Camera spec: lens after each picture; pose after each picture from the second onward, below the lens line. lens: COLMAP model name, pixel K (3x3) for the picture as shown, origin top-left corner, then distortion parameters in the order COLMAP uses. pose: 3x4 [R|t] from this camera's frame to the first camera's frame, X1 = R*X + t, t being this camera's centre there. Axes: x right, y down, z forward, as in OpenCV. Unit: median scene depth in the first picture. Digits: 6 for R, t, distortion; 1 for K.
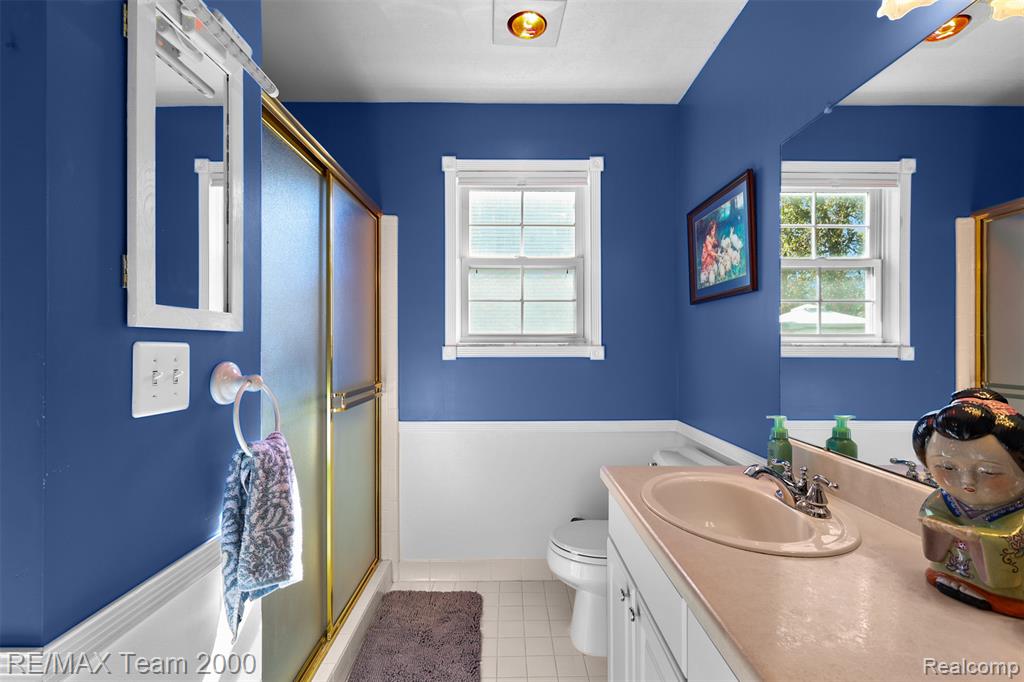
lens RADIAL K [[445.3, 0, 513.9], [0, 445.3, 341.4], [0, 0, 1]] dist [0.002628, 0.000396]
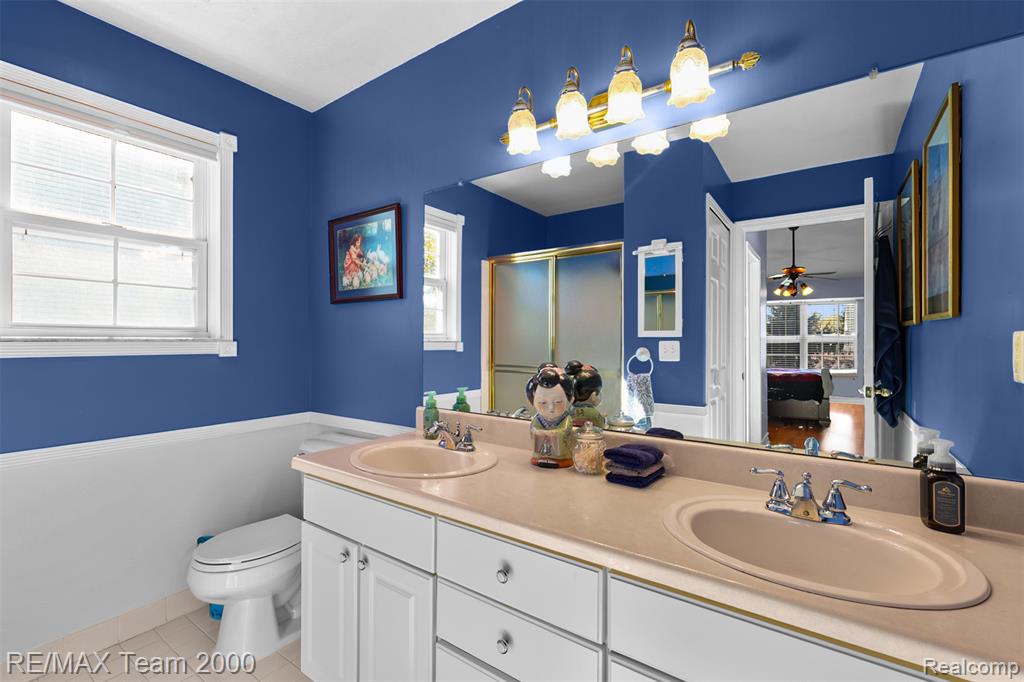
lens RADIAL K [[445.3, 0, 514.0], [0, 445.3, 341.9], [0, 0, 1]] dist [0.002628, 0.000396]
pose [[0.593748, 0.001878, 0.804649, -0.260290], [-0.009156, 0.999948, 0.004423, 0.002624], [-0.804599, -0.009994, 0.593734, -0.021567]]
